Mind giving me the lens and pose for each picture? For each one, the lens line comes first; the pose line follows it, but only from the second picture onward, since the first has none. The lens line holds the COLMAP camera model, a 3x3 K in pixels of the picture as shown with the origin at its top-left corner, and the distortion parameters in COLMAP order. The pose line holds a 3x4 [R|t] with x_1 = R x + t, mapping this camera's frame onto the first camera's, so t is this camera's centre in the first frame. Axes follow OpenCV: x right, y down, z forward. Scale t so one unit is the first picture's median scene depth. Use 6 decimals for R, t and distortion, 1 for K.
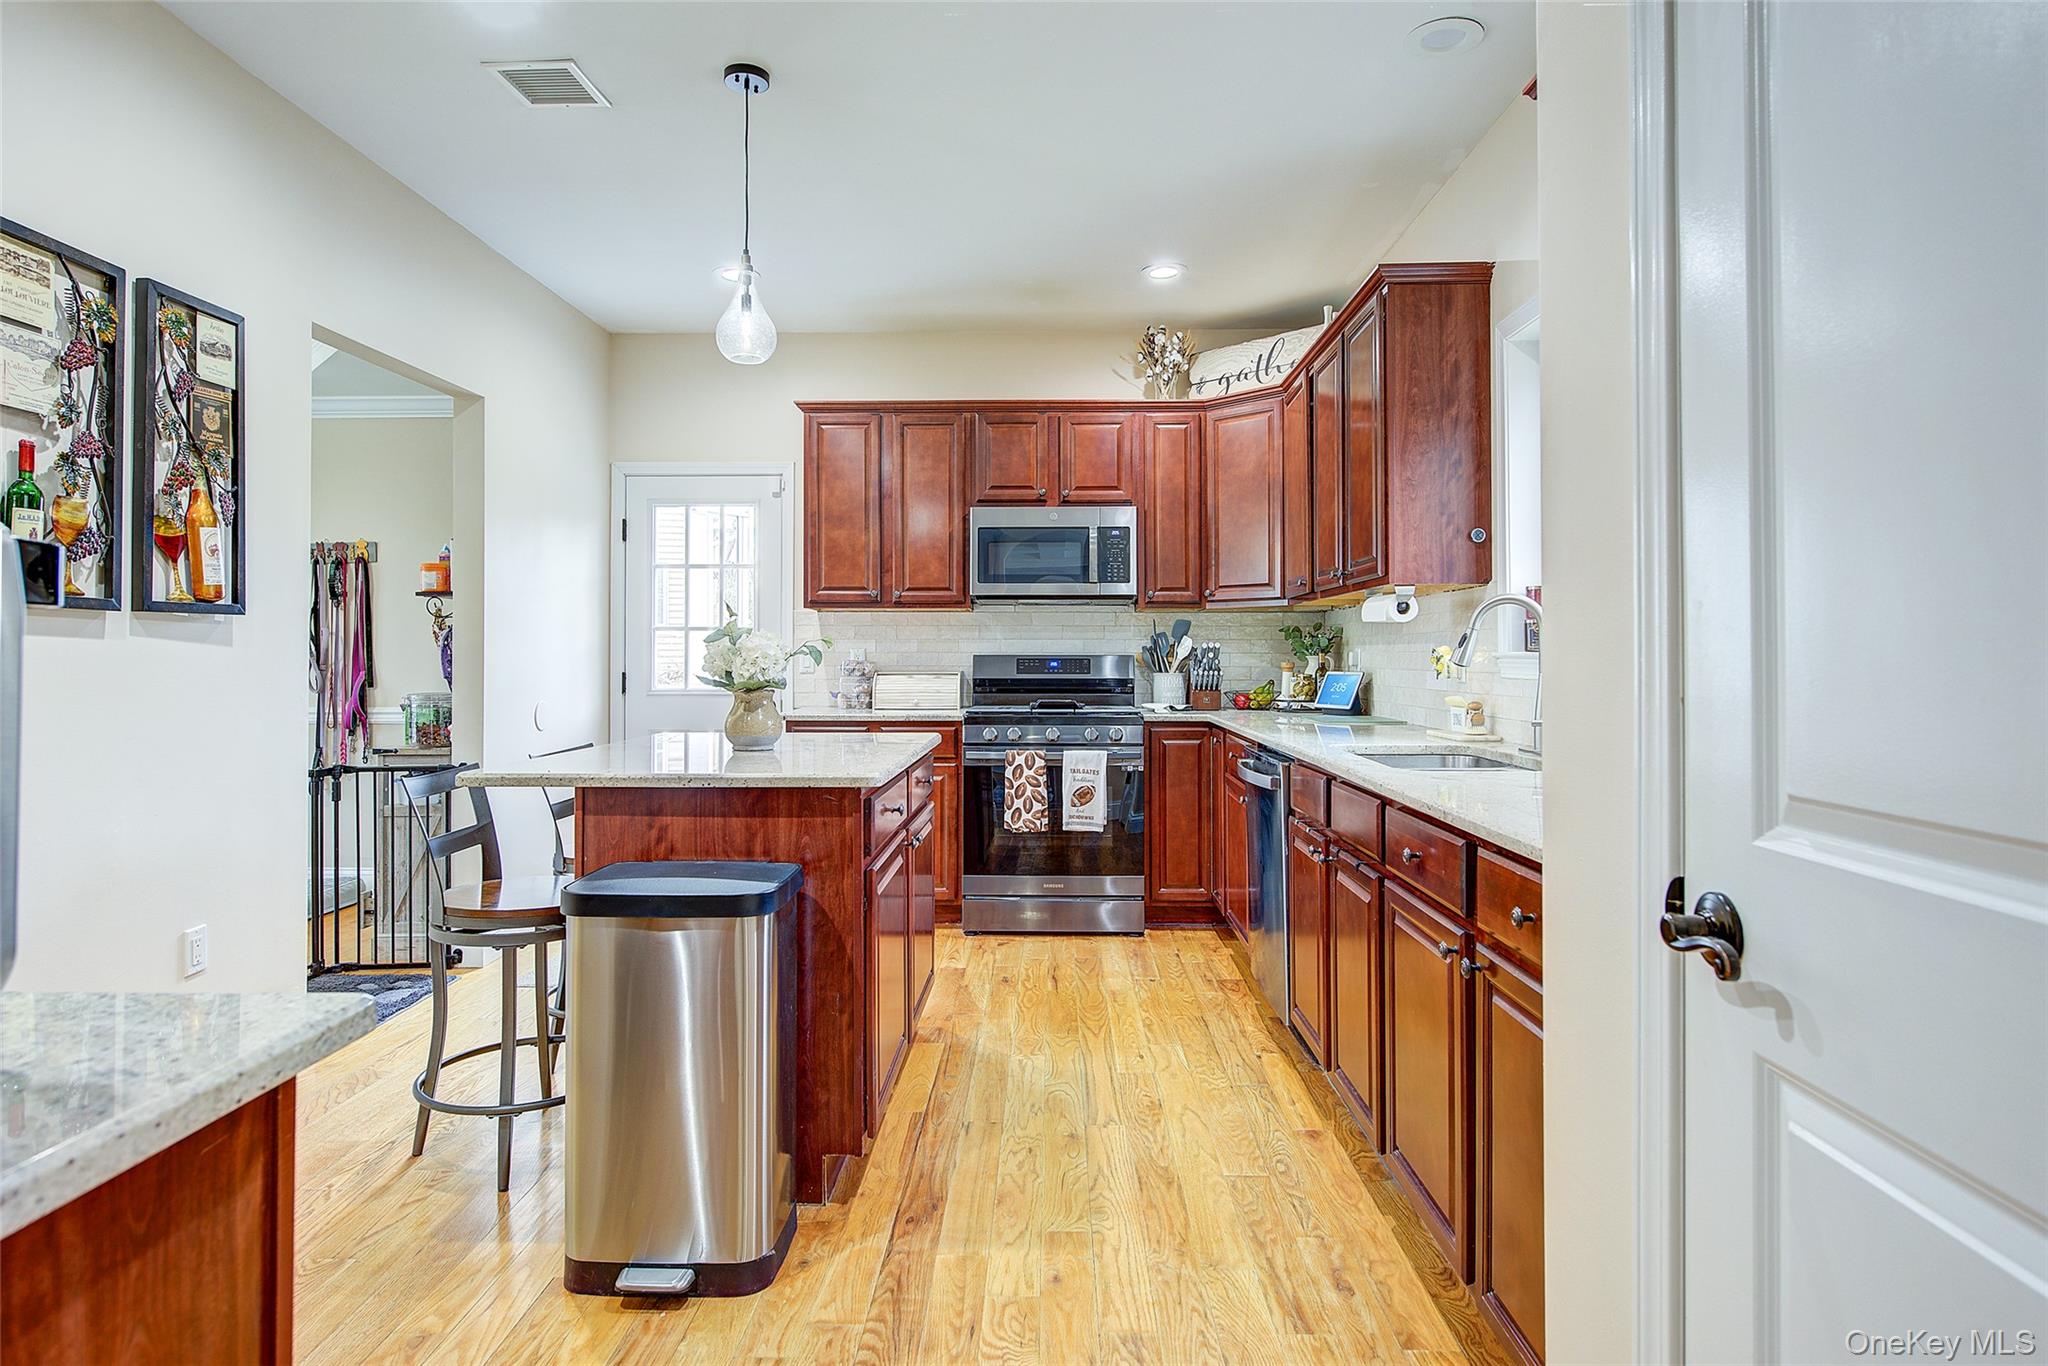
lens RADIAL K [[1134.6, 0, 1019.0], [0, 1134.6, 649.9], [0, 0, 1]] dist [0.002426, 0.000050]
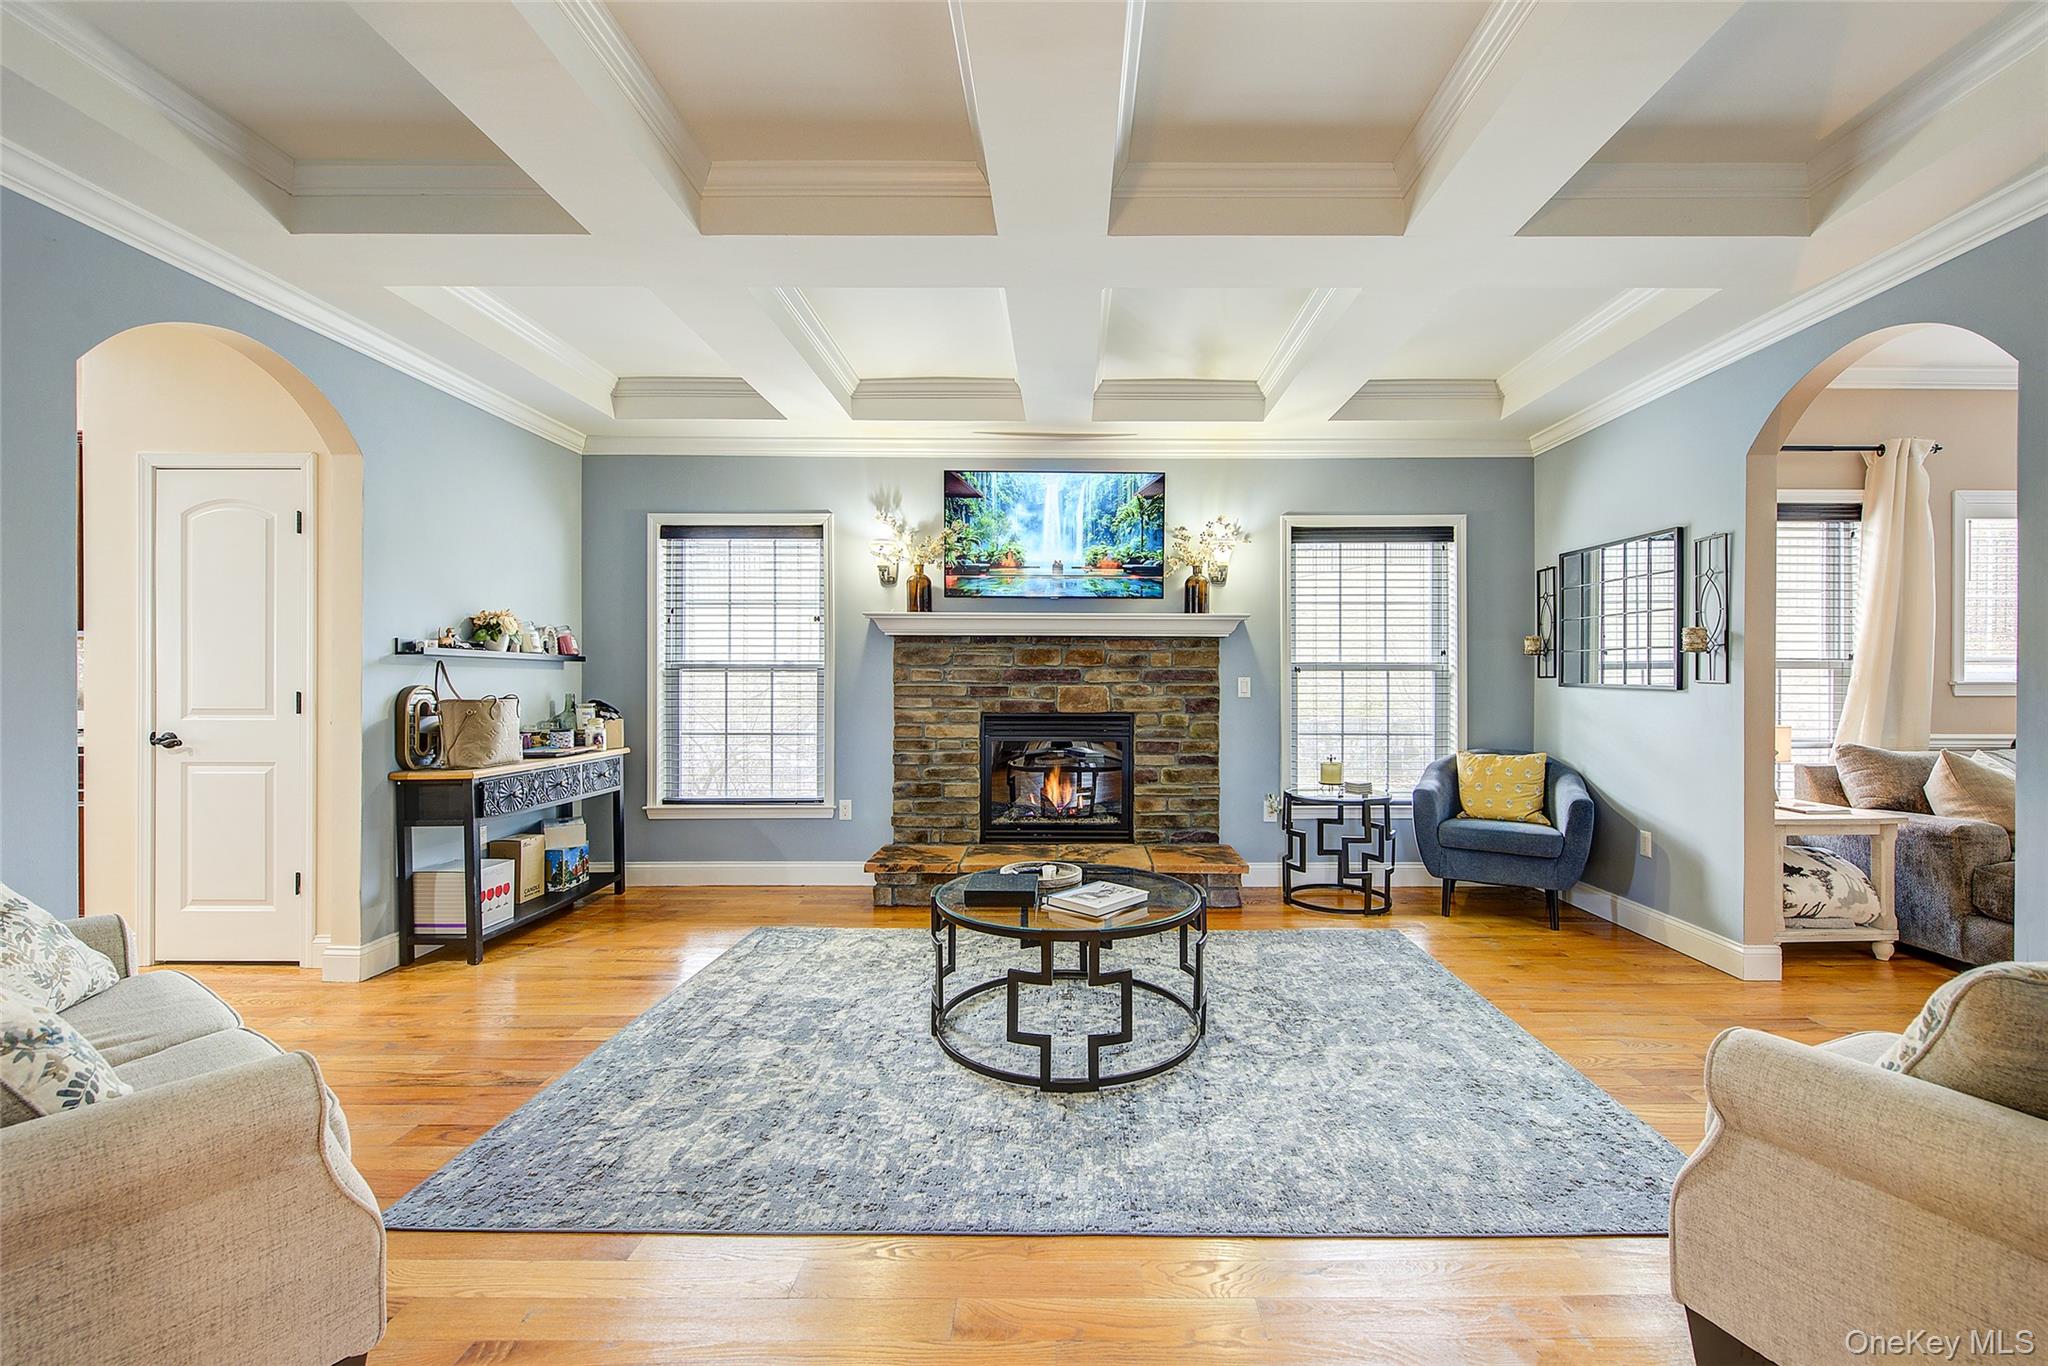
lens RADIAL K [[824.1, 0, 1068.2], [0, 824.1, 682.7], [0, 0, 1]] dist [-0.002158, -0.000218]
pose [[-0.029997, -0.002030, 0.999548, -0.562926], [-0.007216, 0.999972, 0.001814, -0.005439], [-0.999524, -0.007159, -0.030011, -0.509986]]
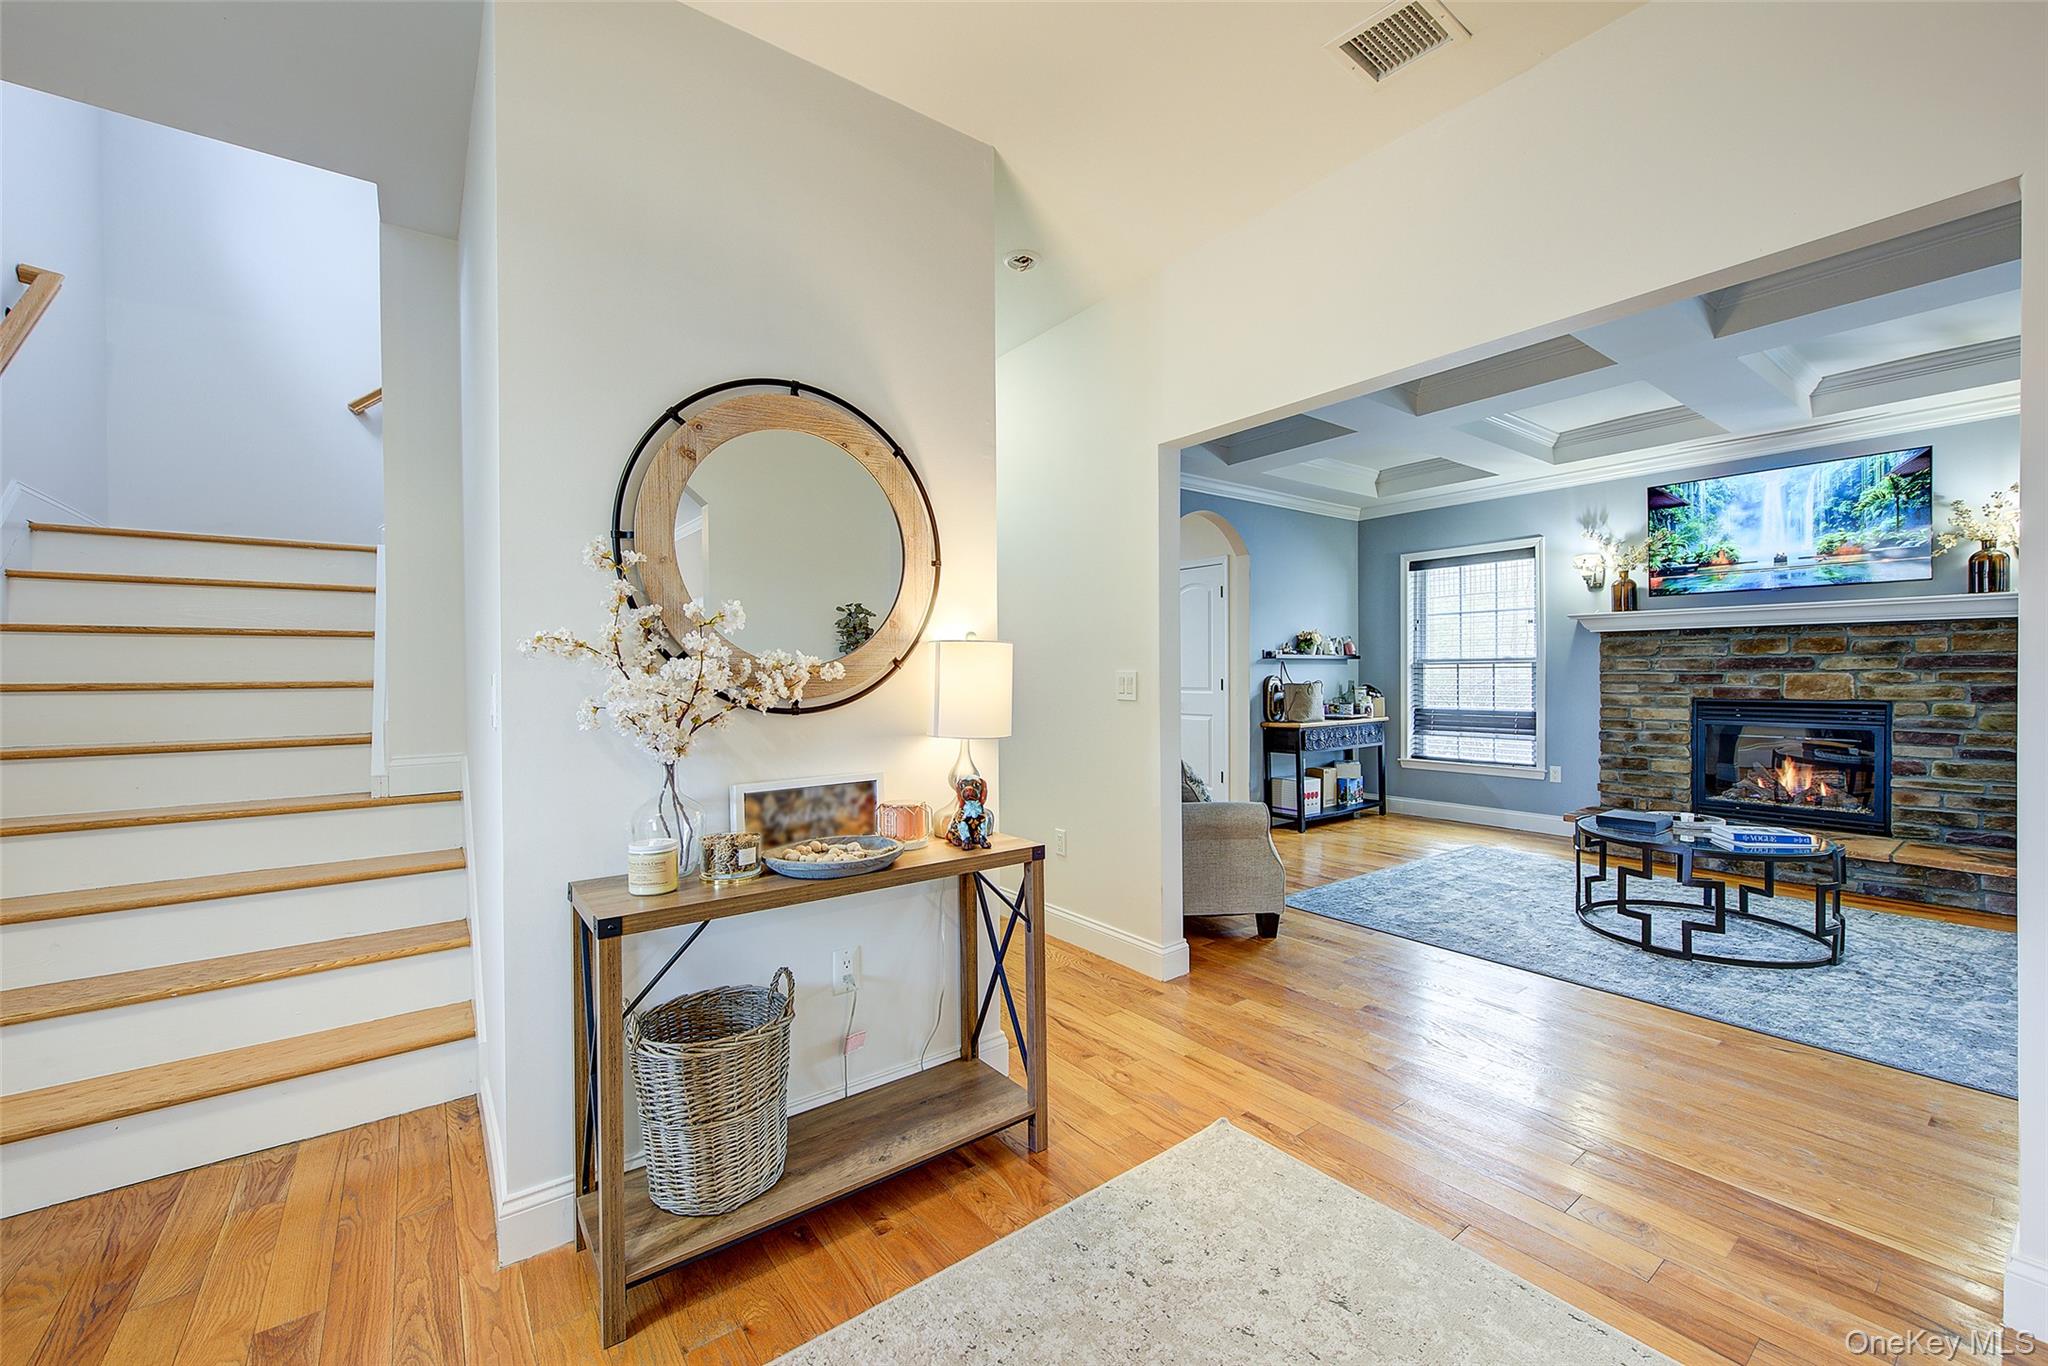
lens RADIAL K [[819.6, 0, 1024.4], [0, 819.6, 680.7], [0, 0, 1]] dist [-0.002591, -0.000620]
pose [[0.782915, -0.013551, 0.621981, -0.922645], [0.005246, 0.999871, 0.015180, -0.010790], [-0.622106, -0.008622, 0.782886, -0.722801]]
